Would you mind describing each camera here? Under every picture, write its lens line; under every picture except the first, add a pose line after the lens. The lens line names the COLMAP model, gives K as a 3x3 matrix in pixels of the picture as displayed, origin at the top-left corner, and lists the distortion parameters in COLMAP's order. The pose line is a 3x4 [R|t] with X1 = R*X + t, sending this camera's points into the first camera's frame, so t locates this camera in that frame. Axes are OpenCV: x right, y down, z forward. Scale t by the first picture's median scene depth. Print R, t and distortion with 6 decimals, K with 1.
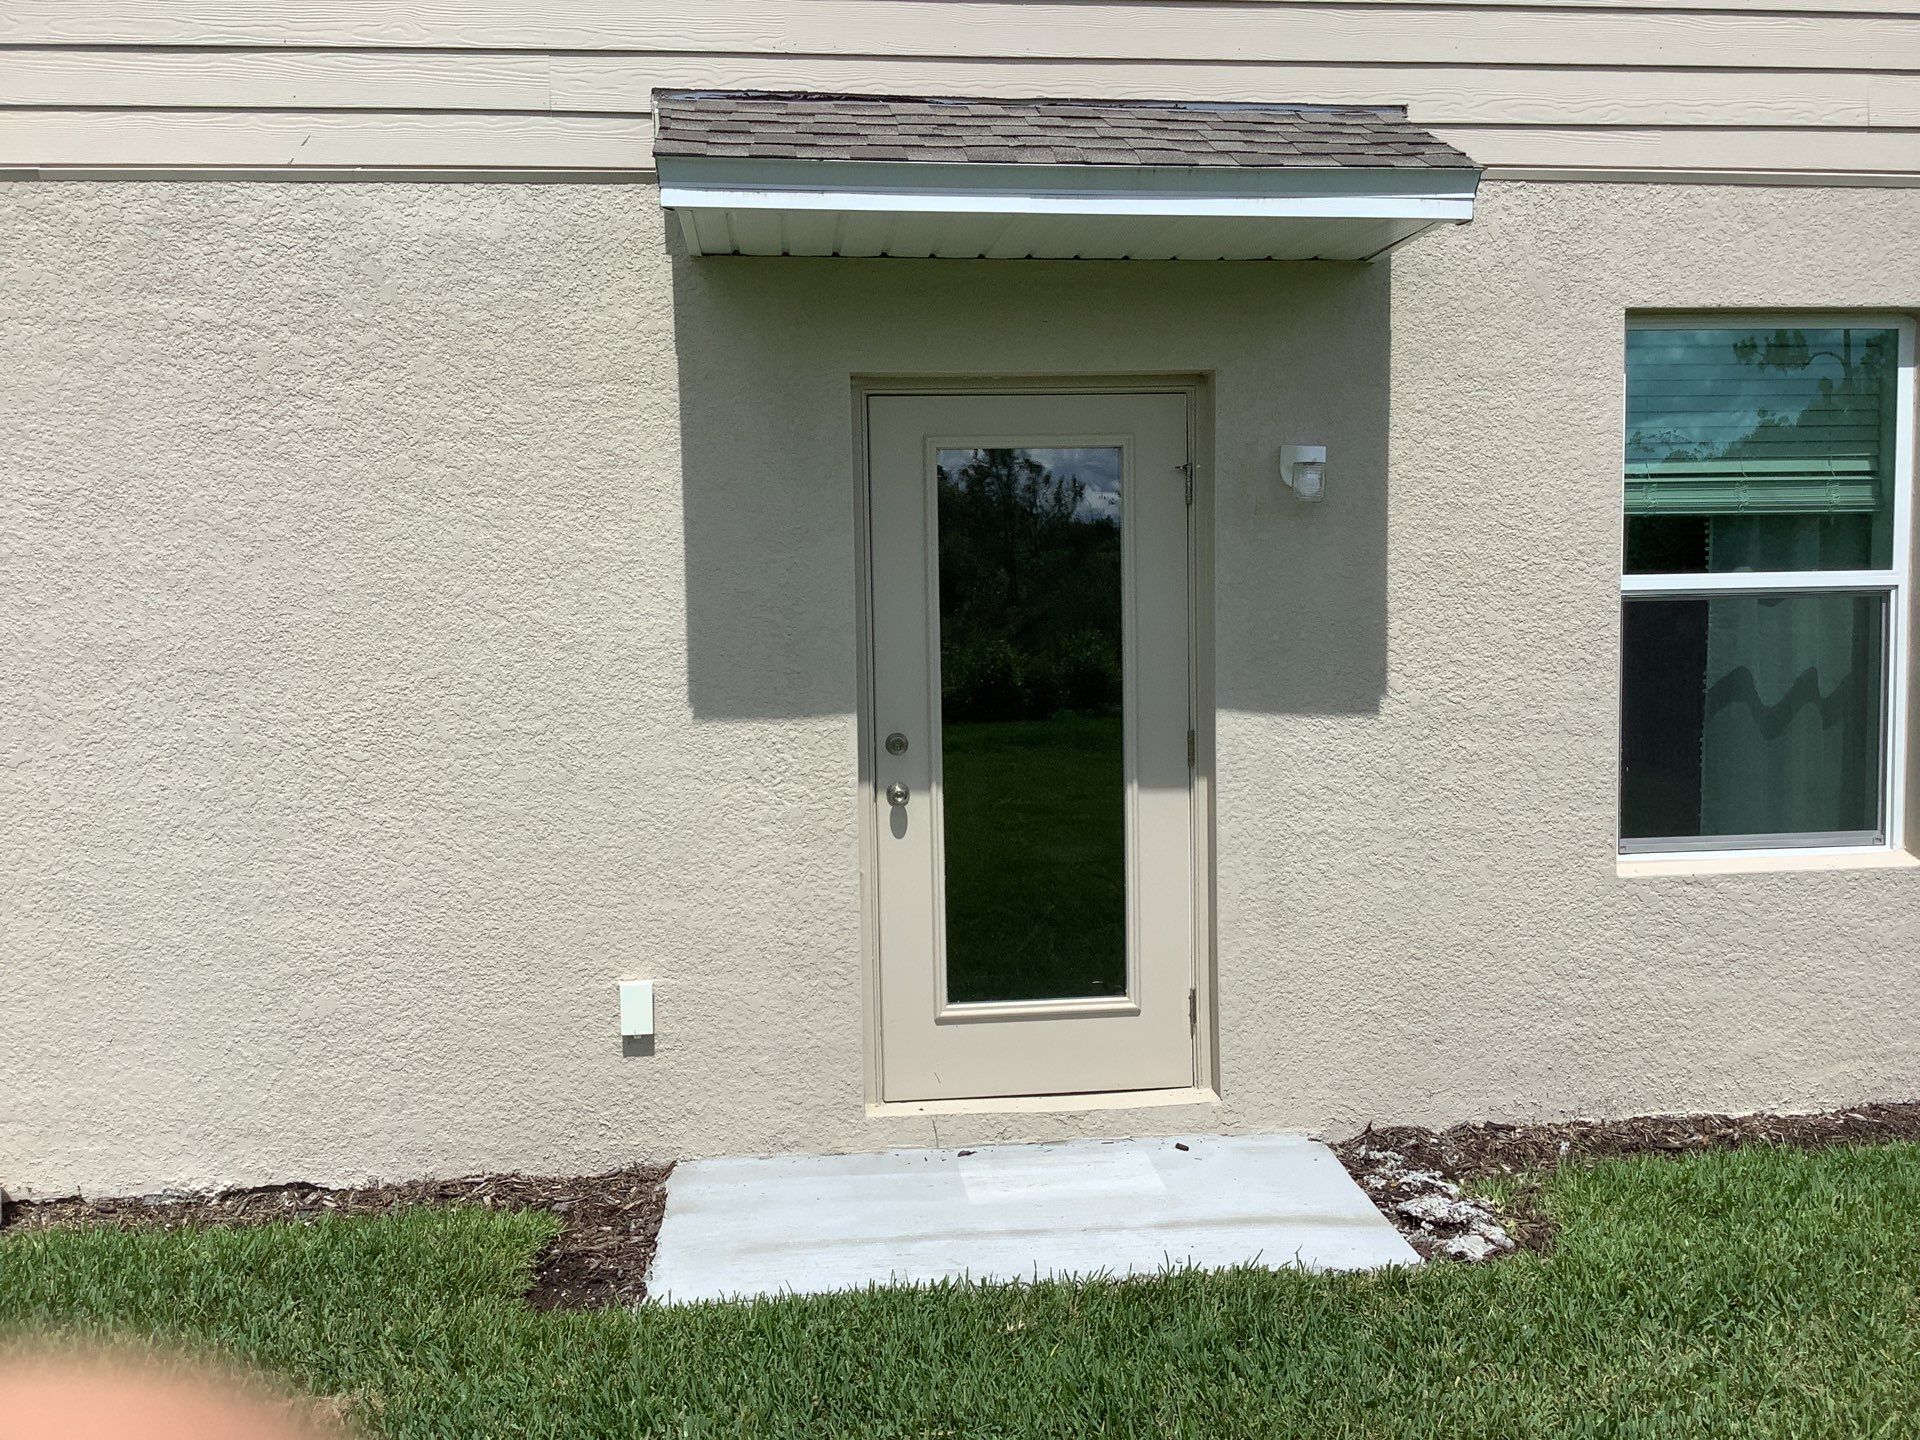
lens RADIAL K [[1697.3, 0, 941.3], [0, 1697.3, 703.5], [0, 0, 1]] dist [0.058890, -0.027581]
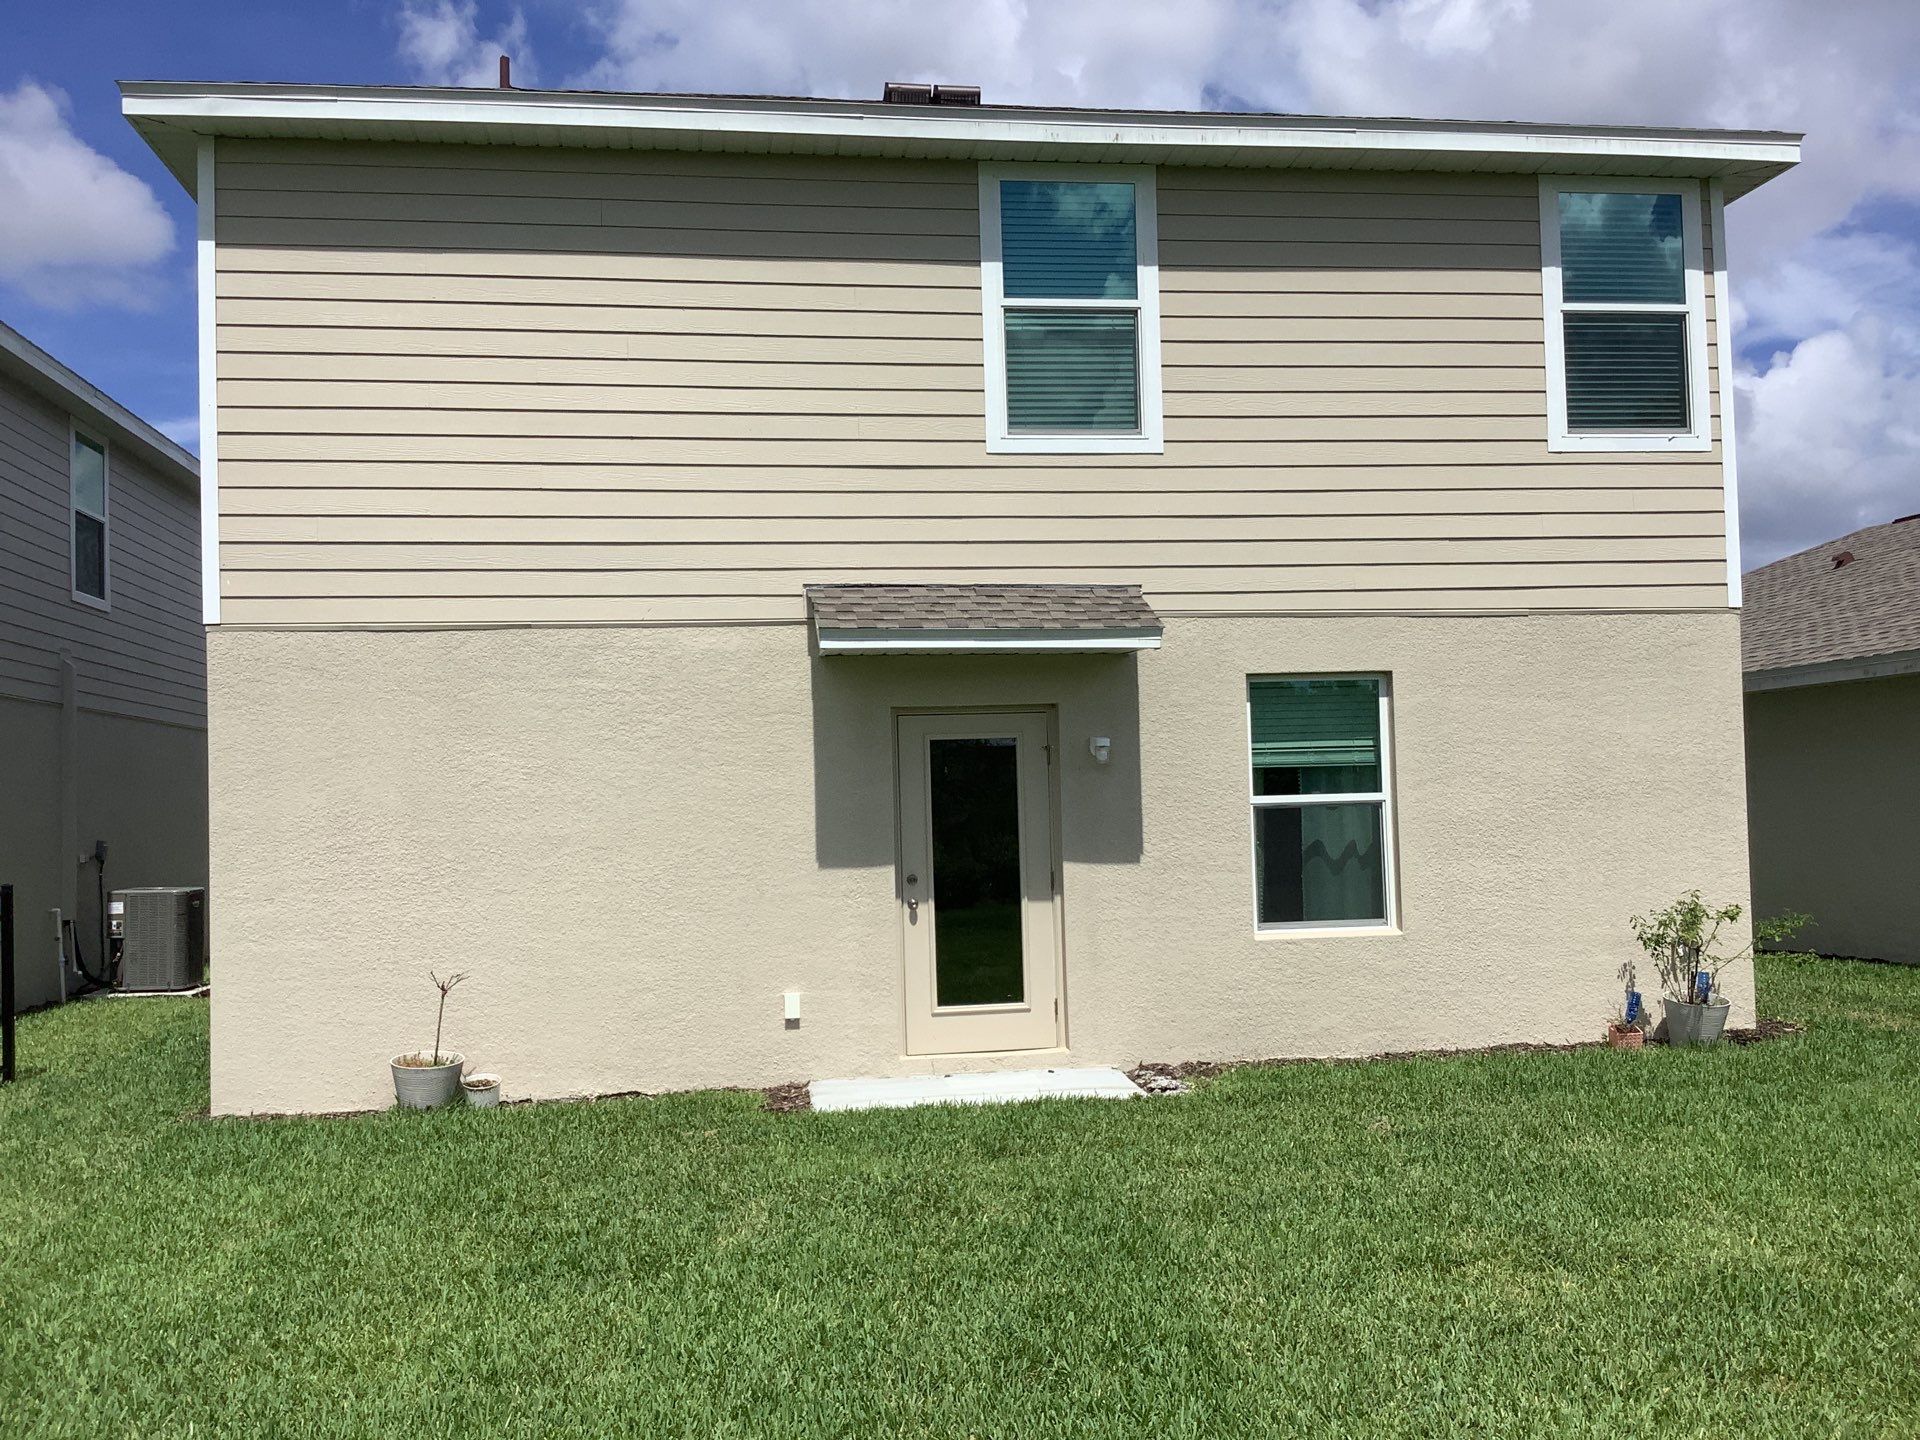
lens RADIAL K [[1697.3, 0, 955.0], [0, 1697.3, 708.2], [0, 0, 1]] dist [0.058890, -0.027581]
pose [[0.998367, -0.007254, 0.056669, -0.090775], [0.013978, 0.992775, -0.119172, 0.064217], [-0.055396, 0.119769, 0.991255, -1.107200]]
